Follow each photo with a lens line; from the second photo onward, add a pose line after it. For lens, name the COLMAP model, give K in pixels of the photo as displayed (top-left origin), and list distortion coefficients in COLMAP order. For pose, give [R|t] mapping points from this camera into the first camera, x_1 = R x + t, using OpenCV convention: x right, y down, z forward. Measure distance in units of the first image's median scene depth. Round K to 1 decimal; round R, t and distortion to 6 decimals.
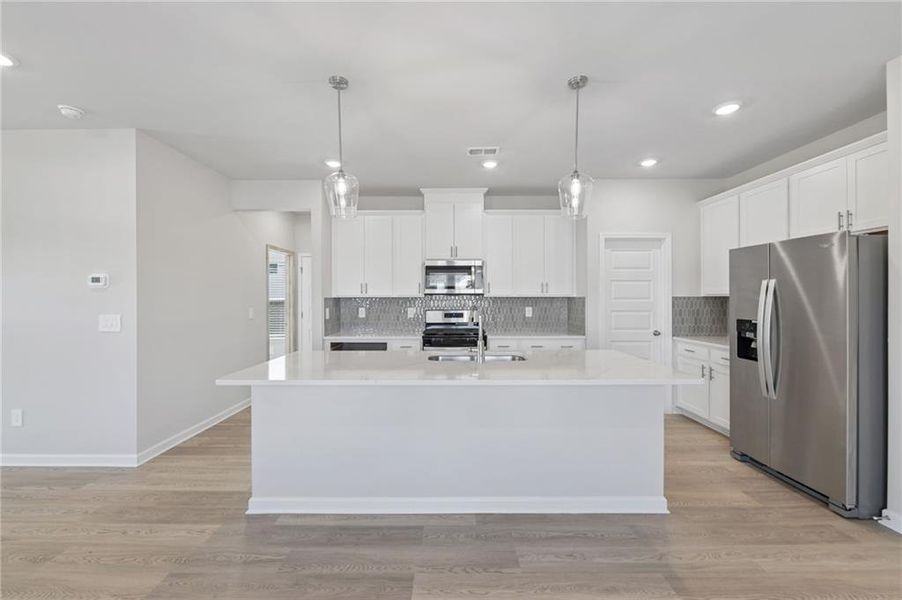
lens RADIAL K [[360.6, 0, 450.3], [0, 360.6, 296.0], [0, 0, 1]] dist [-0.007503, -0.000202]
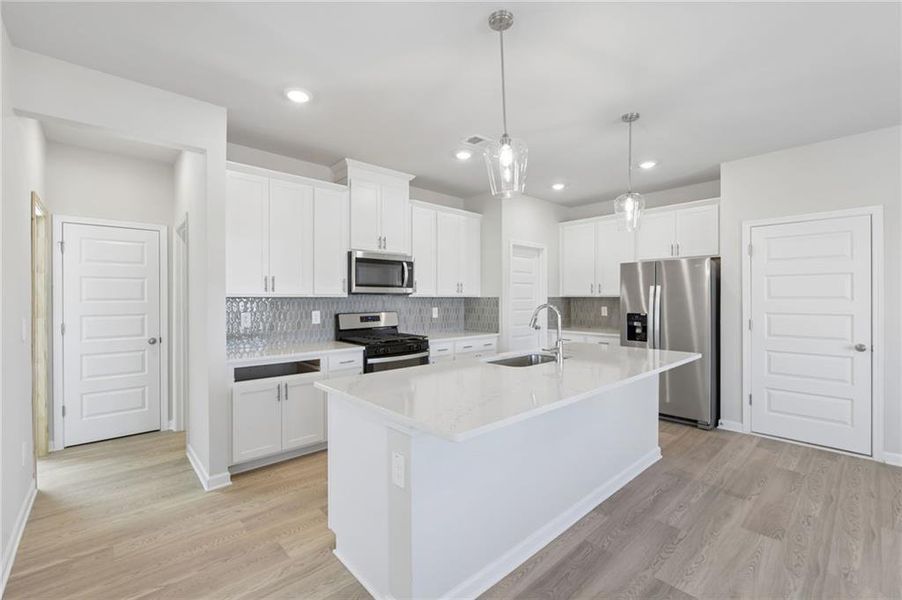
lens RADIAL K [[383.2, 0, 444.8], [0, 383.2, 298.0], [0, 0, 1]] dist [-0.004603, -0.000695]
pose [[0.743182, 0.001477, 0.669088, -0.602437], [-0.003403, 0.999993, 0.001572, 0.004236], [-0.669081, -0.003445, 0.743181, 0.299699]]
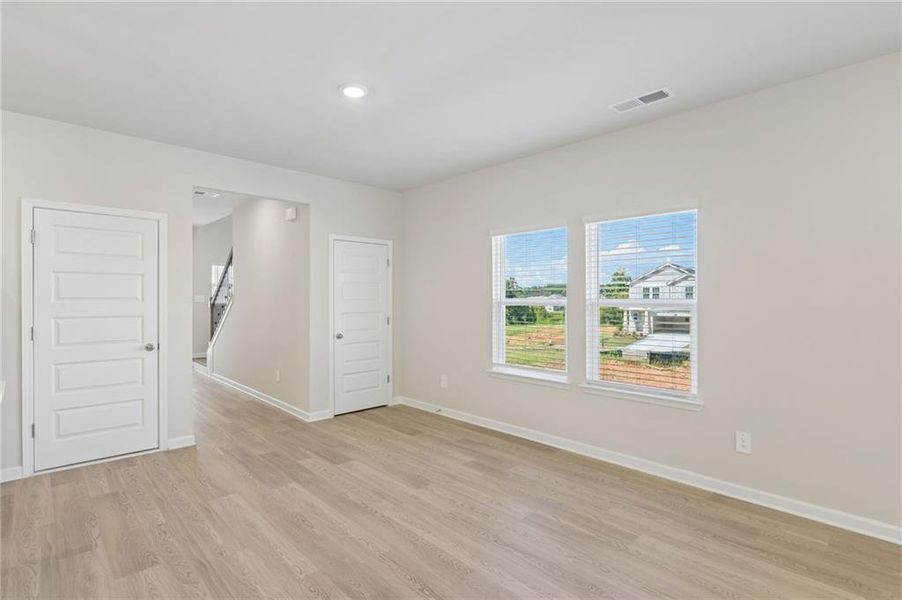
lens RADIAL K [[442.0, 0, 451.2], [0, 442.0, 298.8], [0, 0, 1]] dist [-0.005150, -0.000923]
pose [[-0.691550, 0.000723, 0.722329, -0.560922], [-0.003086, 0.999987, -0.003956, 0.003550], [-0.722322, -0.004965, -0.691539, 0.521417]]
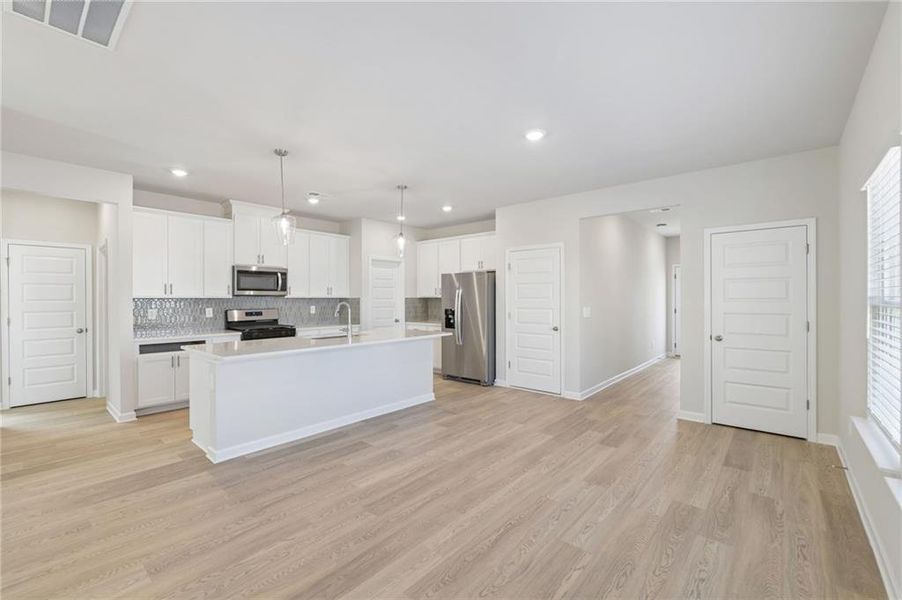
lens RADIAL K [[383.2, 0, 445.6], [0, 383.2, 299.1], [0, 0, 1]] dist [-0.004603, -0.000695]
pose [[0.662036, -0.001314, 0.749471, -0.659575], [-0.001958, 0.999992, 0.003482, 0.001386], [-0.749470, -0.003773, 0.662028, -0.343225]]
